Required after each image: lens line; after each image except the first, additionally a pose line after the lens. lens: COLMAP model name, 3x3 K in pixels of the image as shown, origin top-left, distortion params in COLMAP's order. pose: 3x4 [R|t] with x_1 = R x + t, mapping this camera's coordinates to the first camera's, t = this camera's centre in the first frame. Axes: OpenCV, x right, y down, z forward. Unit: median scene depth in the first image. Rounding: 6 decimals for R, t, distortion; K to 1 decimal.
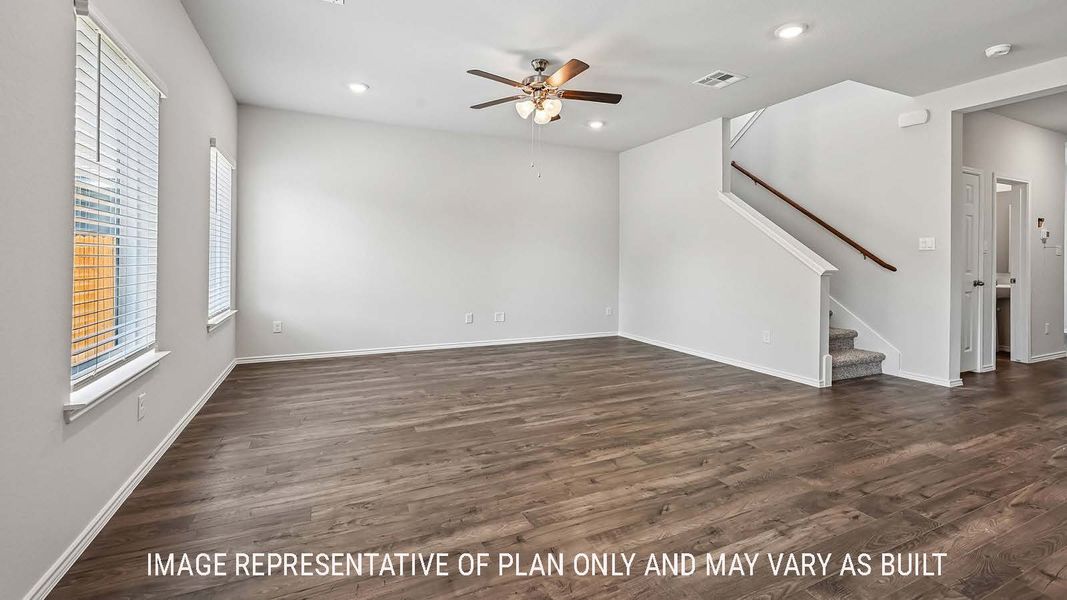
lens RADIAL K [[410.6, 0, 508.6], [0, 410.6, 255.3], [0, 0, 1]] dist [0.000755, 0.000329]
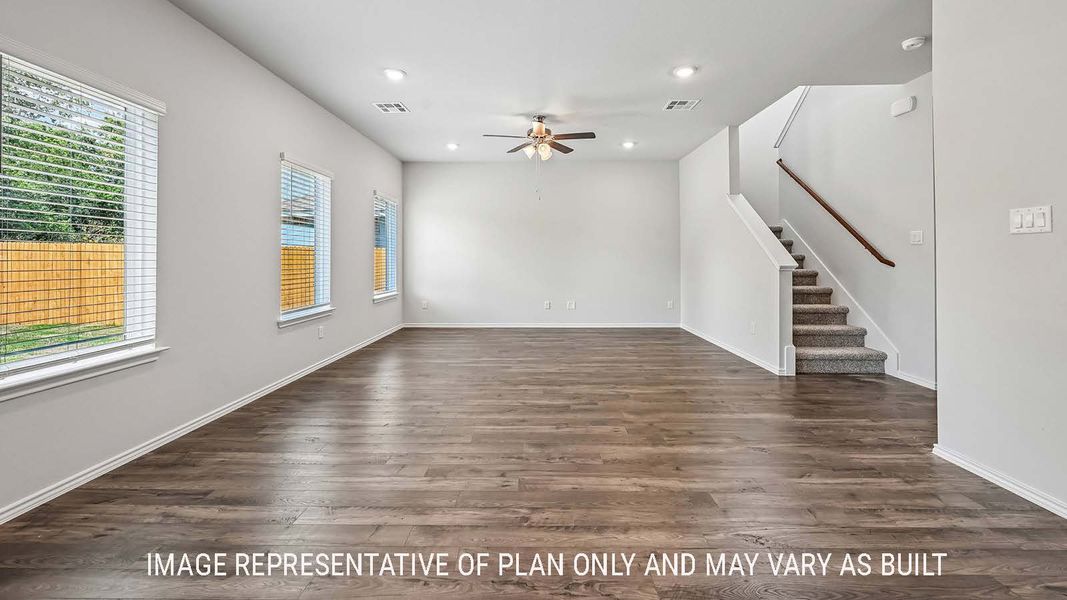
lens RADIAL K [[420.6, 0, 548.1], [0, 420.6, 252.1], [0, 0, 1]] dist [0.001039, -0.000001]
pose [[0.895346, -0.019161, -0.444959, 0.657043], [0.014916, 0.999804, -0.013040, 0.005811], [0.445122, 0.005039, 0.895456, -0.235537]]
